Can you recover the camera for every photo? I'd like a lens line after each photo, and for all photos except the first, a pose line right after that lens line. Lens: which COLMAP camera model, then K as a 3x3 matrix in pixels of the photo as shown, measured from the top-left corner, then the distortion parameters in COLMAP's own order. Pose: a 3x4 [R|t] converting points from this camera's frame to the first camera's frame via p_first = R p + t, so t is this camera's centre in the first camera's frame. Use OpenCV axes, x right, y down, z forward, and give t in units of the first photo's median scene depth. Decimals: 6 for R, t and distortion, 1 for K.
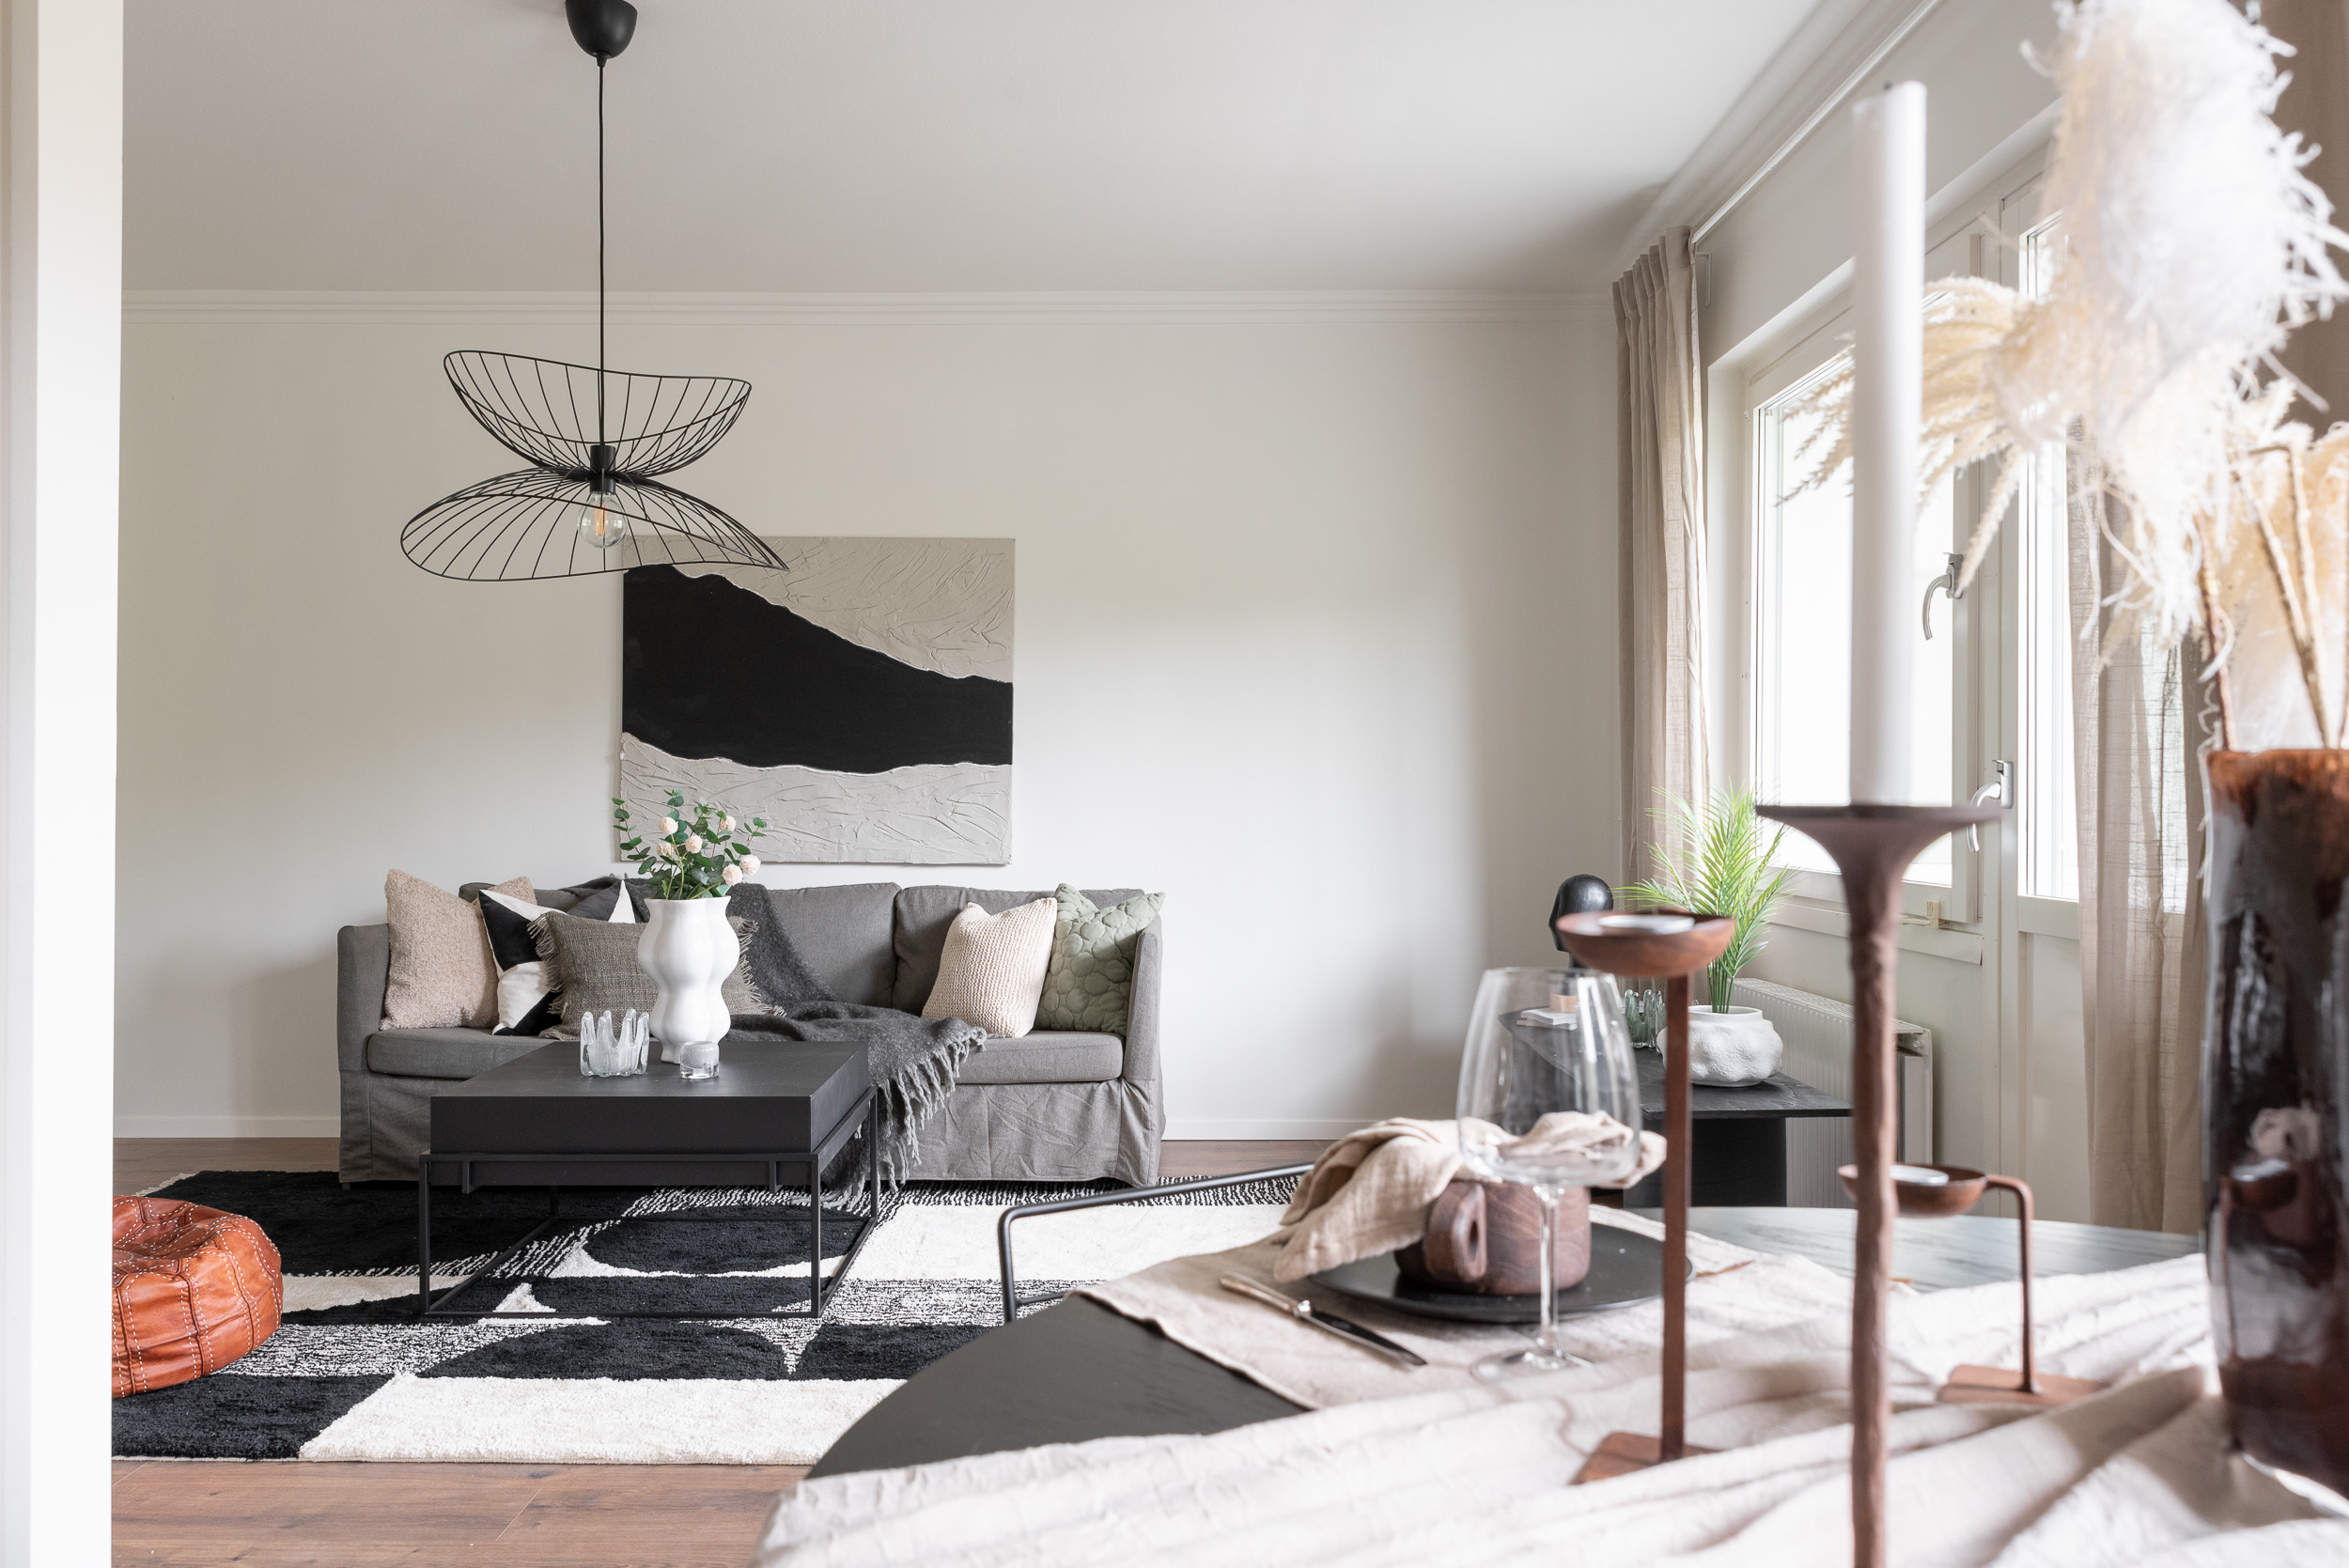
lens RADIAL K [[1768.8, 0, 1163.4], [0, 1768.8, 810.9], [0, 0, 1]] dist [-0.000192, -0.001764]
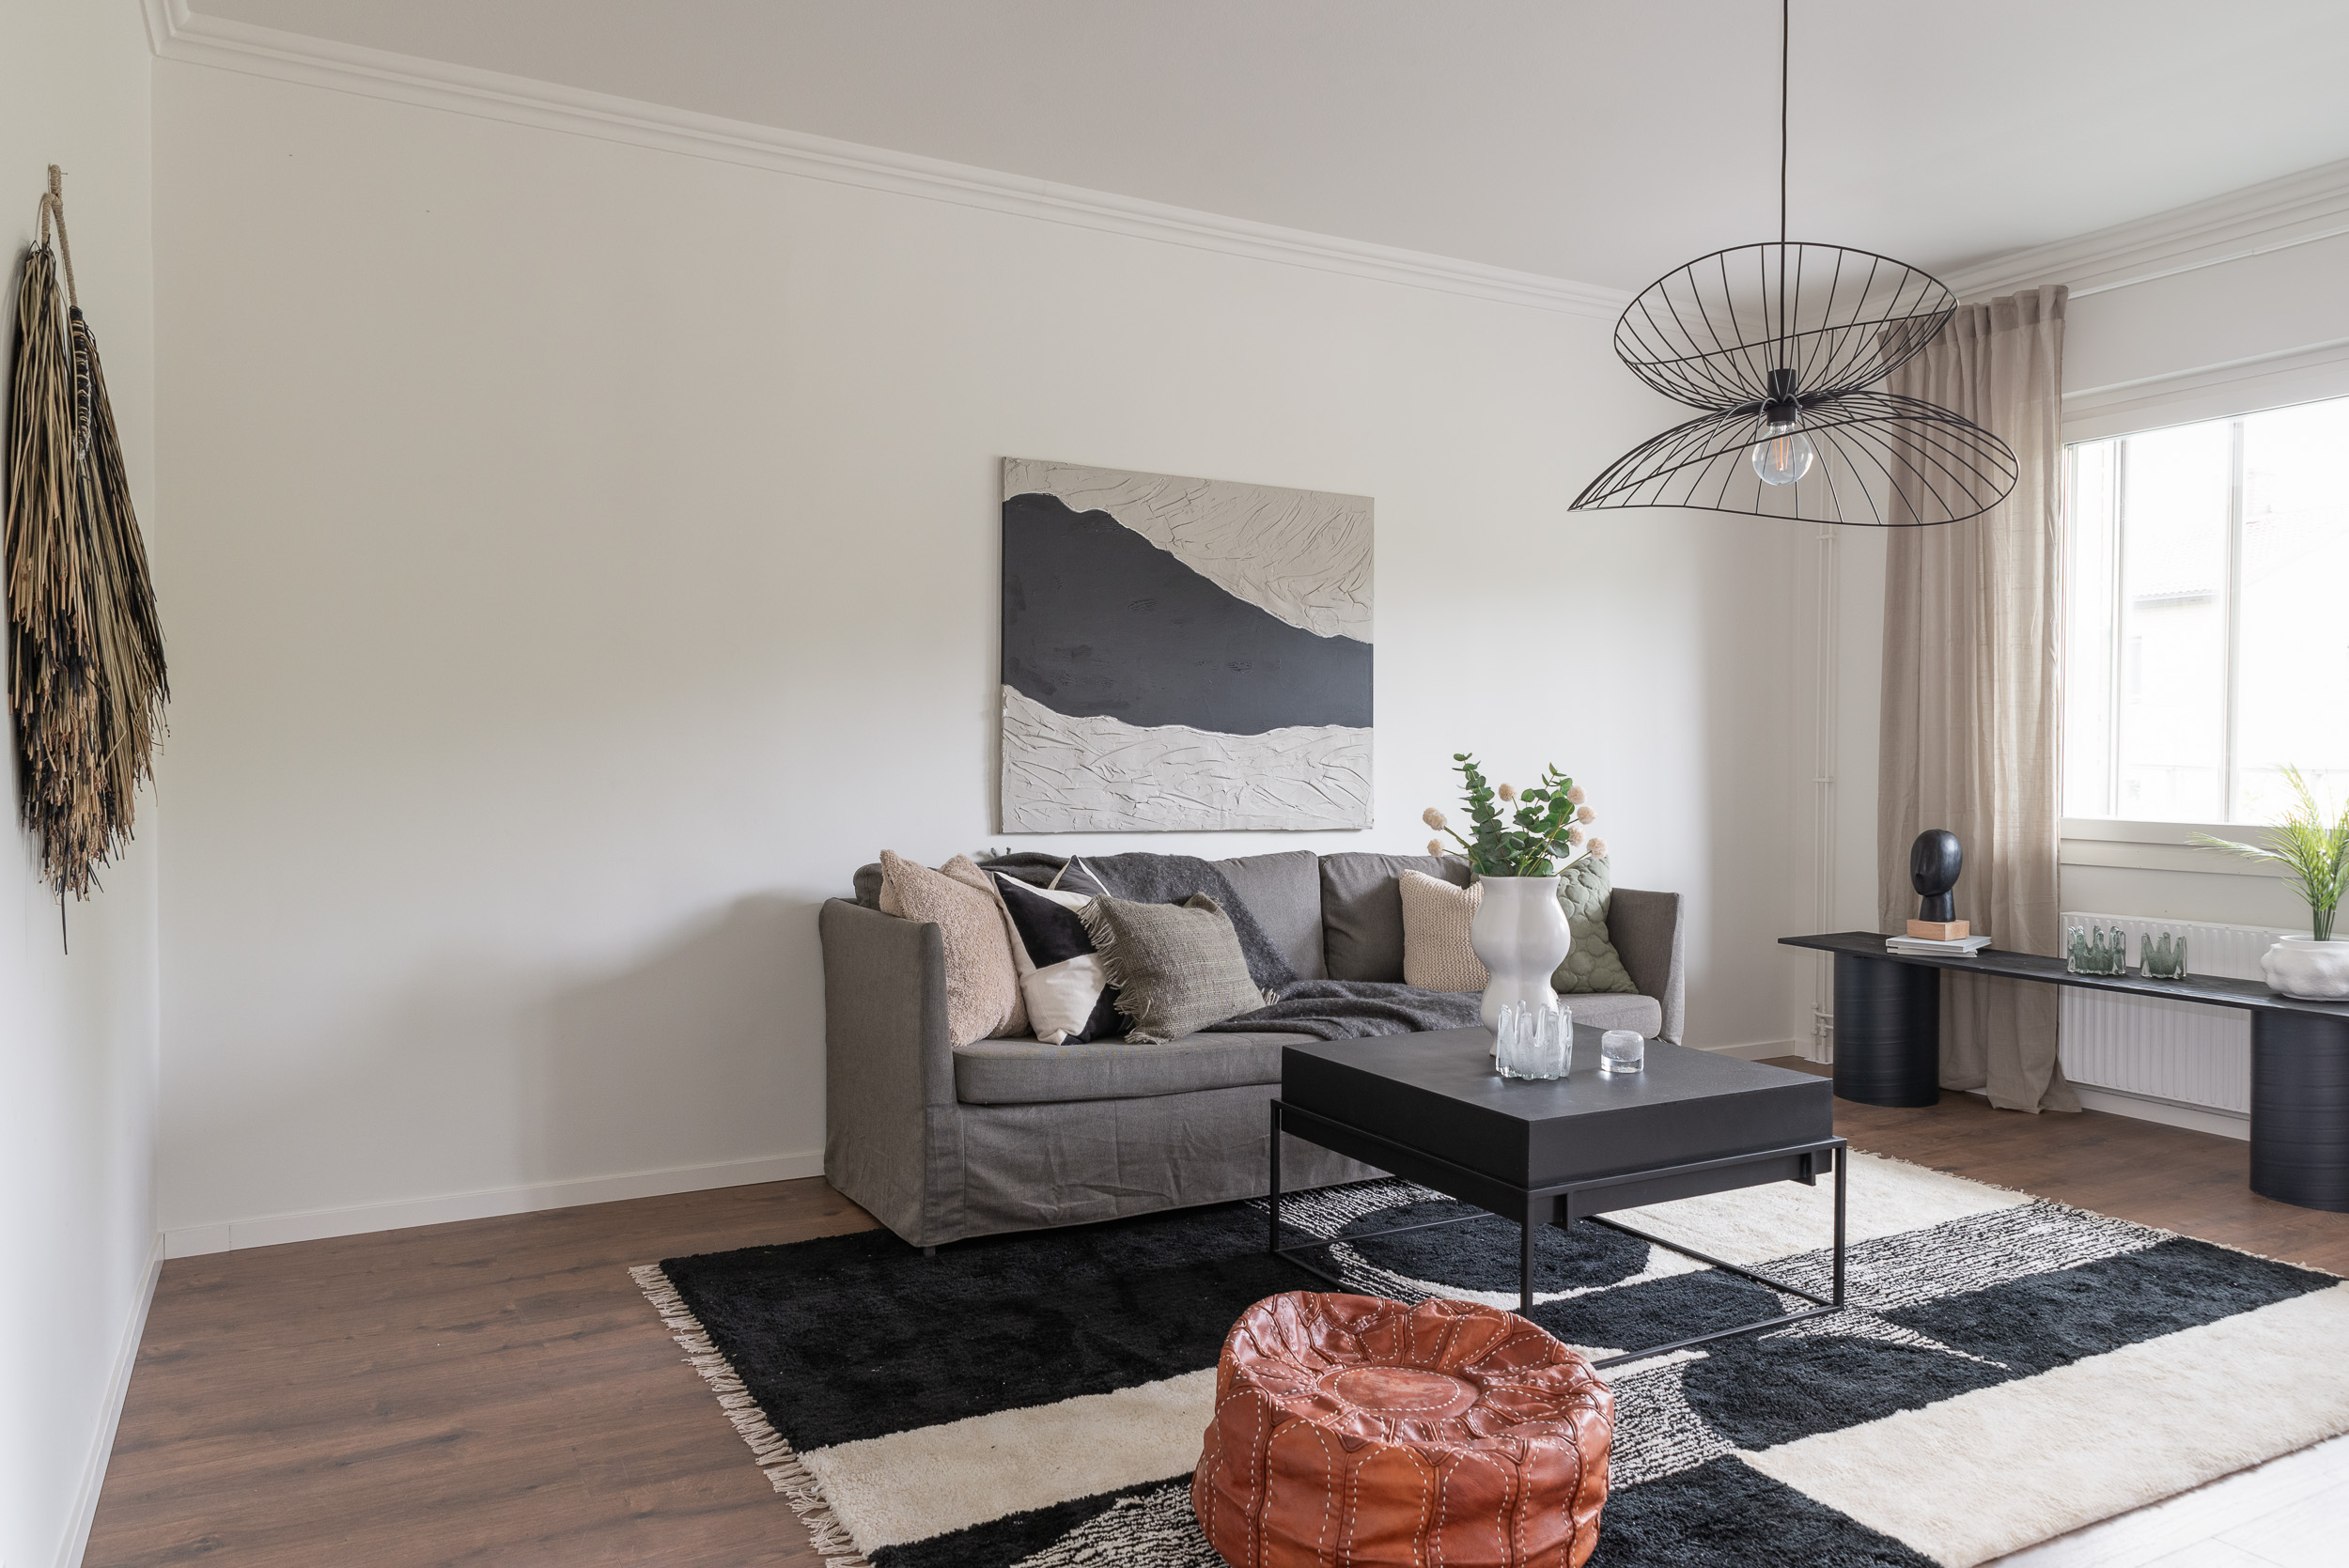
lens RADIAL K [[1595.9, 0, 1174.5], [0, 1595.9, 784.0], [0, 0, 1]] dist [-0.002243, -0.002608]
pose [[0.879682, -0.005134, 0.475535, -0.709987], [0.000024, 0.999942, 0.010752, -0.005099], [-0.475563, -0.009447, 0.879631, 0.321352]]
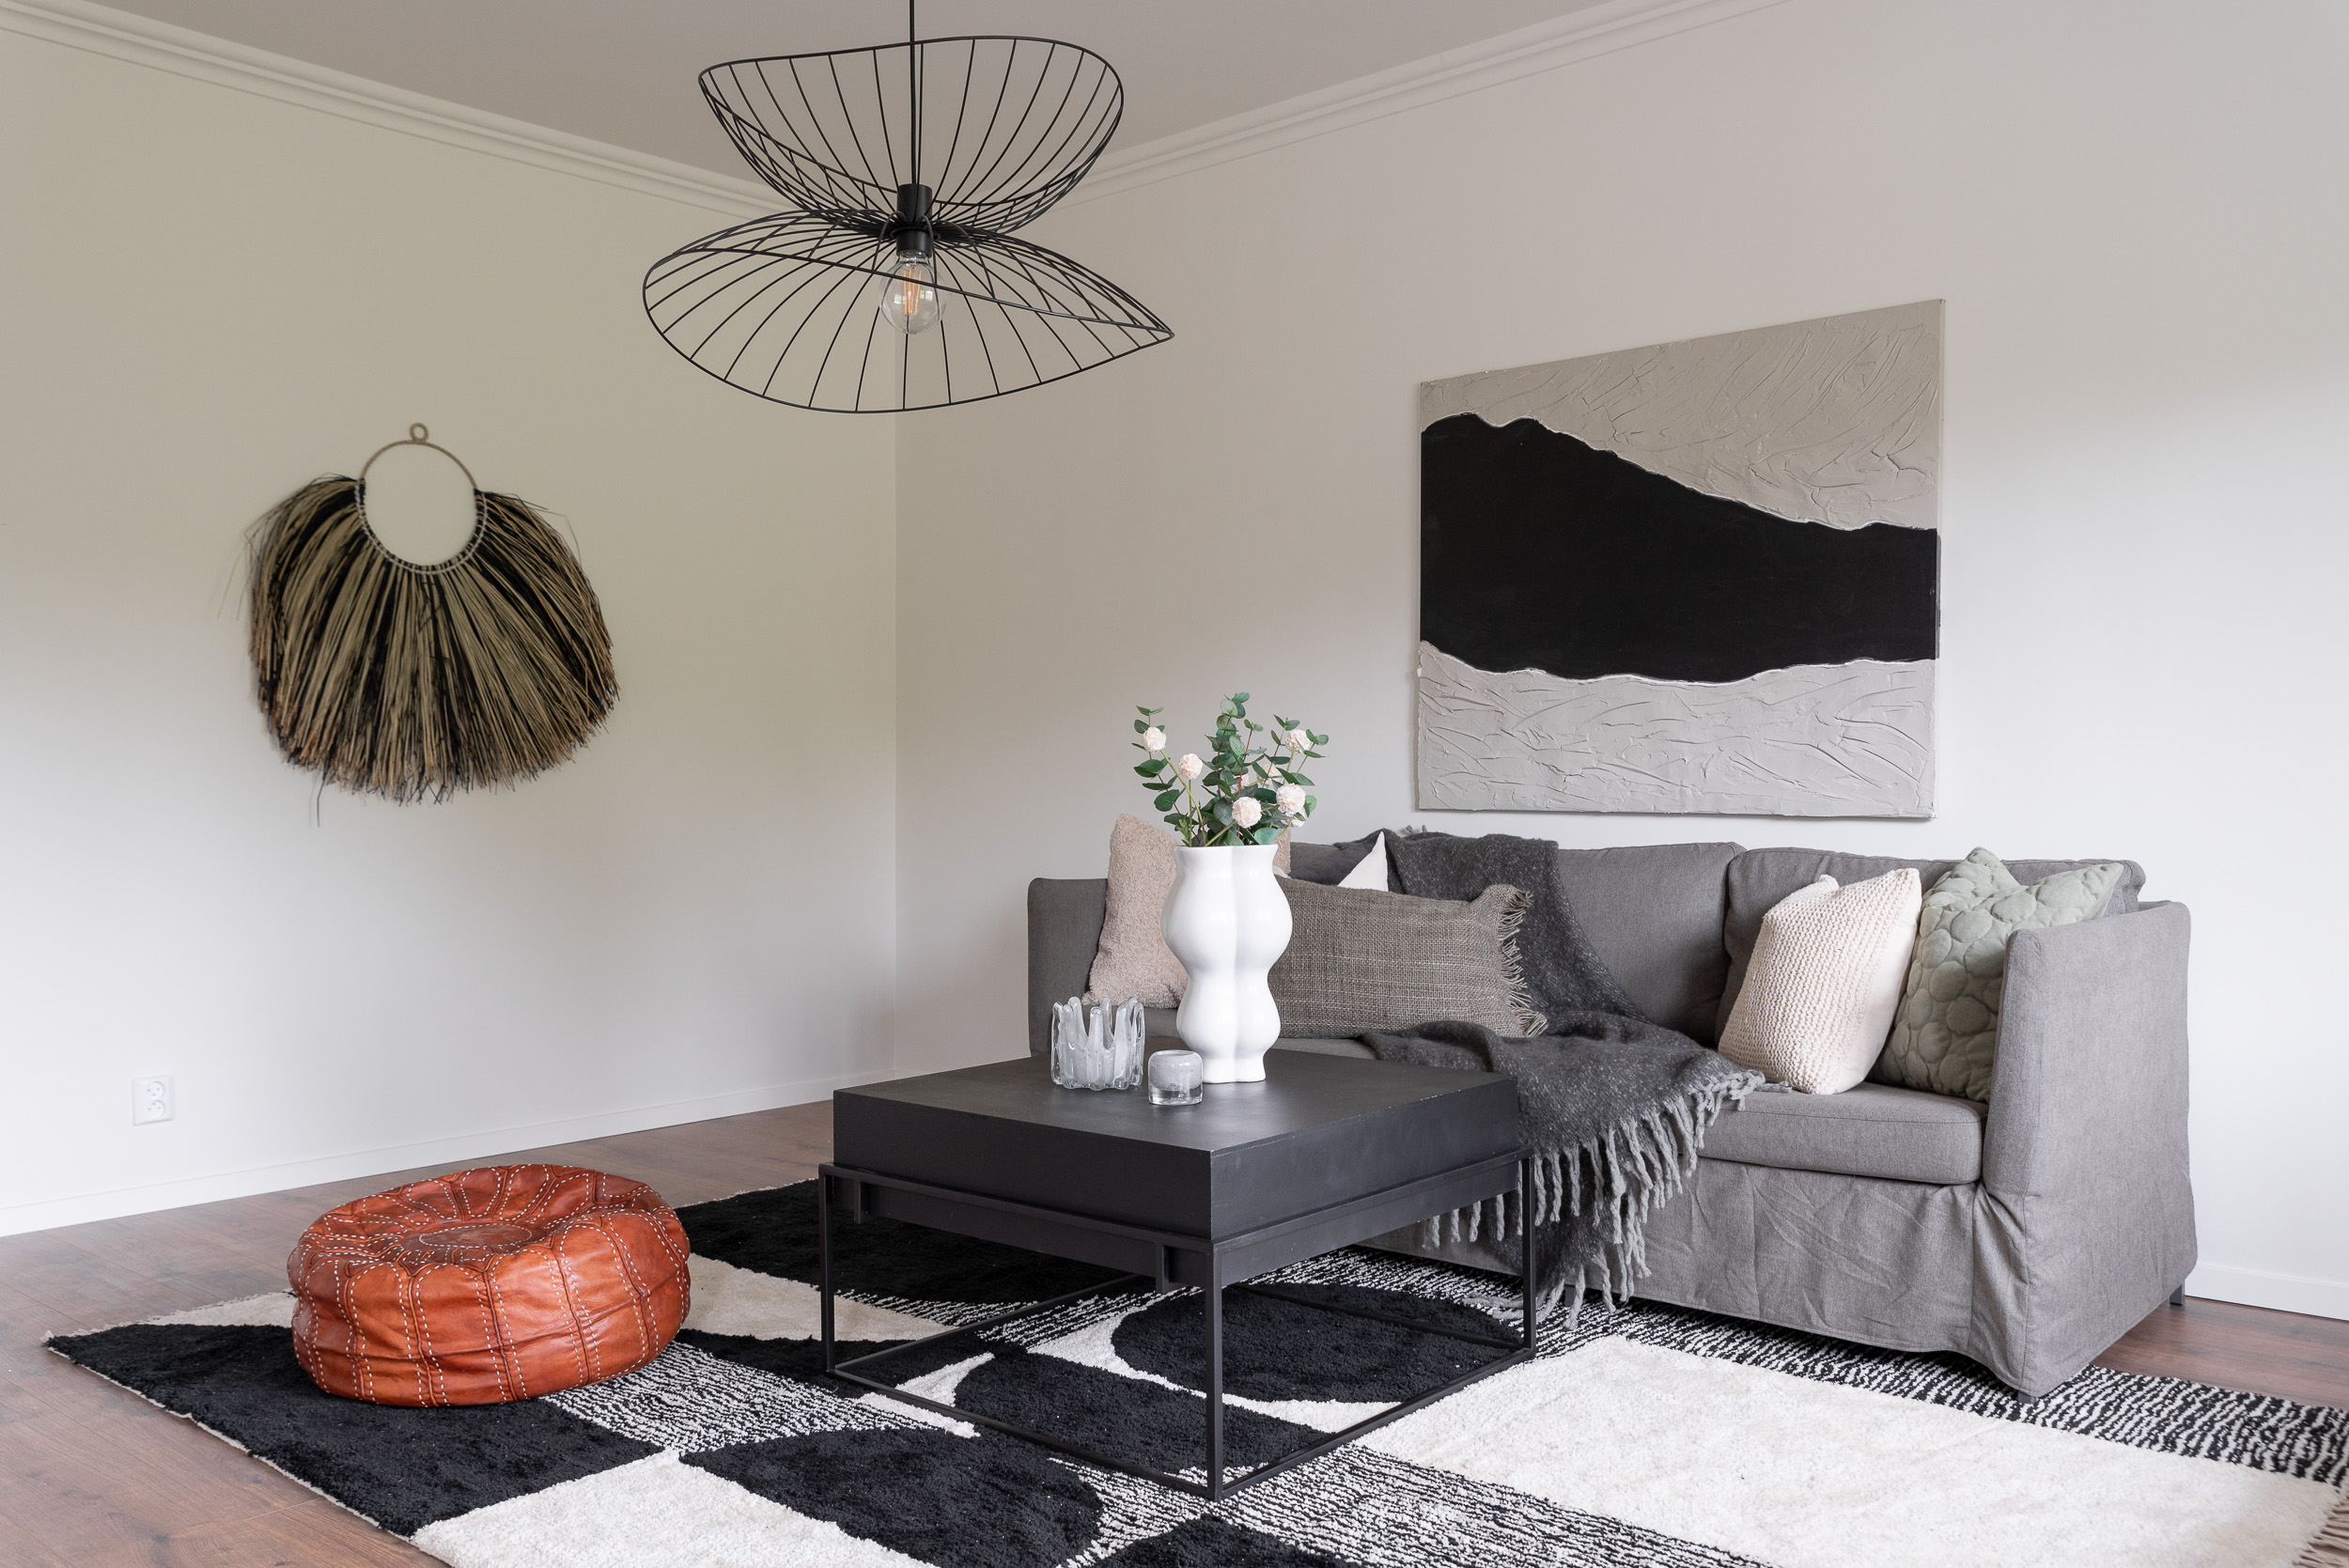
lens RADIAL K [[1911.6, 0, 1177.3], [0, 1911.6, 803.0], [0, 0, 1]] dist [0.000327, -0.000725]
pose [[0.747246, 0.002691, -0.664542, 0.193181], [0.001162, 0.999985, 0.005356, 0.024580], [0.664547, -0.004775, 0.747232, 0.368749]]
